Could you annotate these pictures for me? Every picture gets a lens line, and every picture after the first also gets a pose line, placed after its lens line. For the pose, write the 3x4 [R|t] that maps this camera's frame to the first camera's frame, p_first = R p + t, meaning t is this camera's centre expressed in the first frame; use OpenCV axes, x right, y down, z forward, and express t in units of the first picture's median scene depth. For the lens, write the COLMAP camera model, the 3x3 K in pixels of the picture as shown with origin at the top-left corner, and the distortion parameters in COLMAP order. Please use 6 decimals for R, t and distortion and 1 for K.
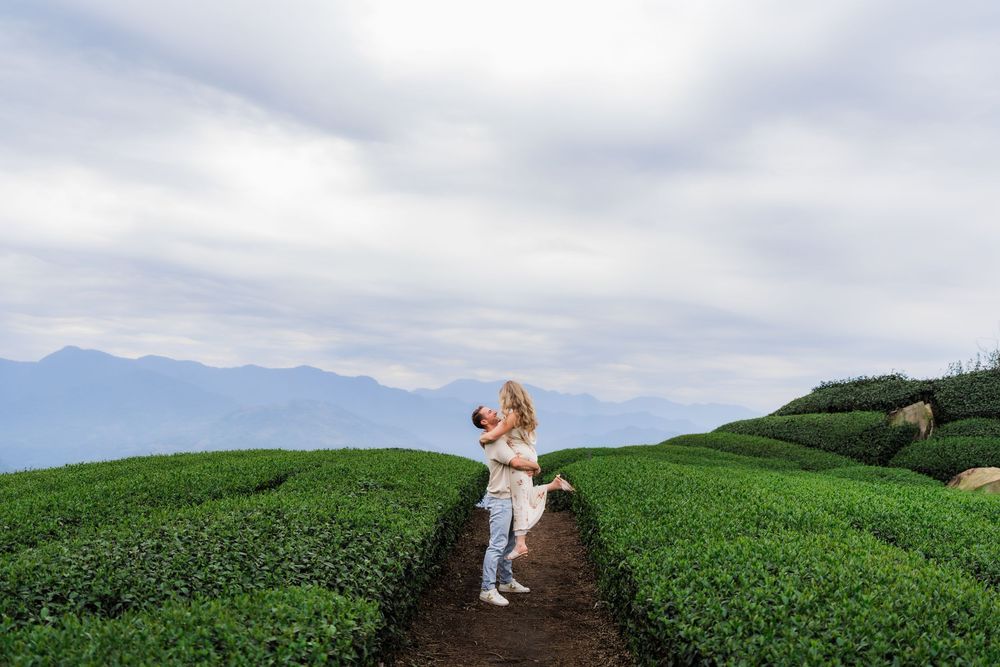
lens RADIAL K [[1033.2, 0, 505.5], [0, 1033.2, 333.2], [0, 0, 1]] dist [0.025873, 0.000000]
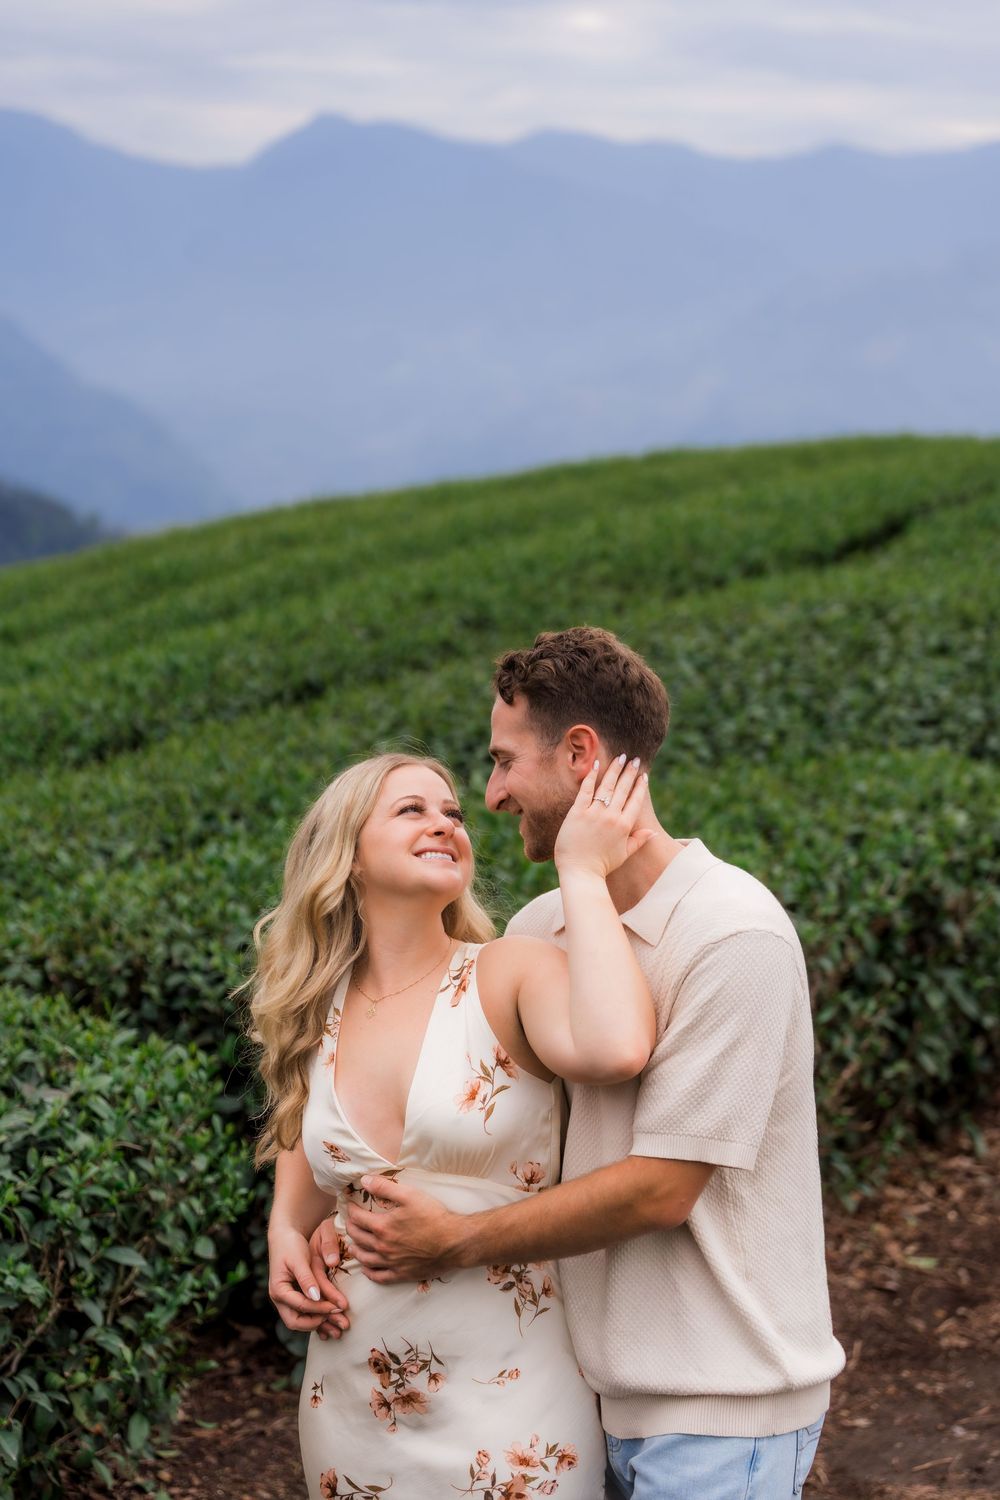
lens RADIAL K [[3145.0, 0, 500.3], [0, 3145.0, 750.8], [0, 0, 1]] dist [-0.101062, 0.000000]
pose [[0.939435, 0.016187, -0.342344, 0.137572], [0.060152, 0.975591, 0.211194, -0.095853], [0.337406, -0.218996, 0.915531, -0.486046]]
